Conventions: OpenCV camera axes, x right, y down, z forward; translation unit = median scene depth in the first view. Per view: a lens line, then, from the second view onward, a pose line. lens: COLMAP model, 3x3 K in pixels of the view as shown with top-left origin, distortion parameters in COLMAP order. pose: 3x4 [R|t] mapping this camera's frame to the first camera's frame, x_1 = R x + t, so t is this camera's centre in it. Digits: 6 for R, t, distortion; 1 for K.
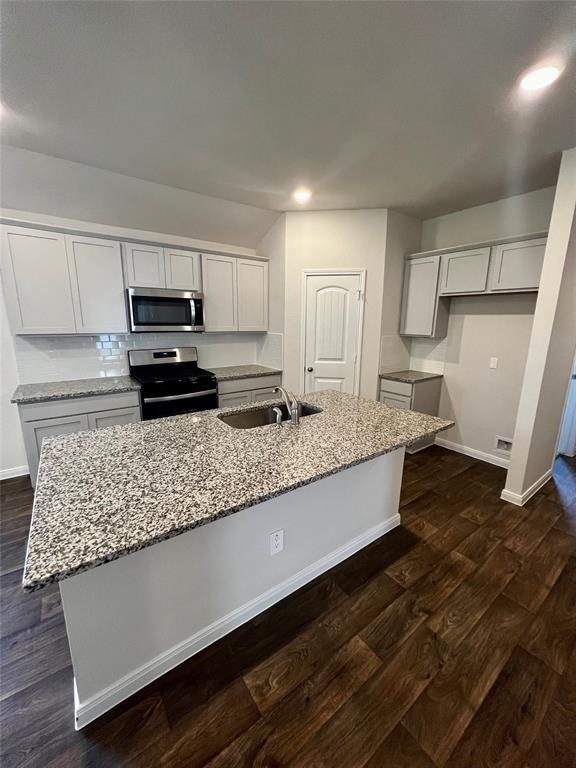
lens RADIAL K [[305.2, 0, 285.9], [0, 305.2, 383.0], [0, 0, 1]] dist [-0.000997, 0.000117]
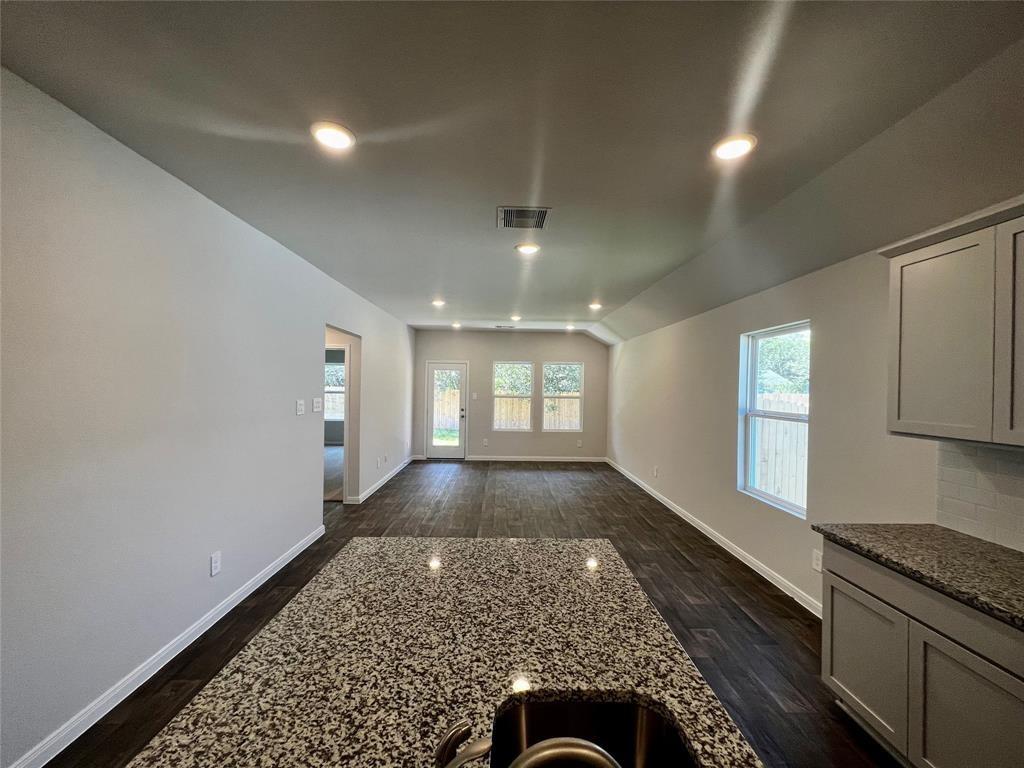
lens RADIAL K [[406.9, 0, 510.7], [0, 406.9, 388.7], [0, 0, 1]] dist [-0.000997, 0.000117]
pose [[-0.571830, -0.016033, -0.820216, 0.284915], [-0.188099, 0.975736, 0.112064, -0.302799], [0.798517, 0.218363, -0.560971, 1.344954]]
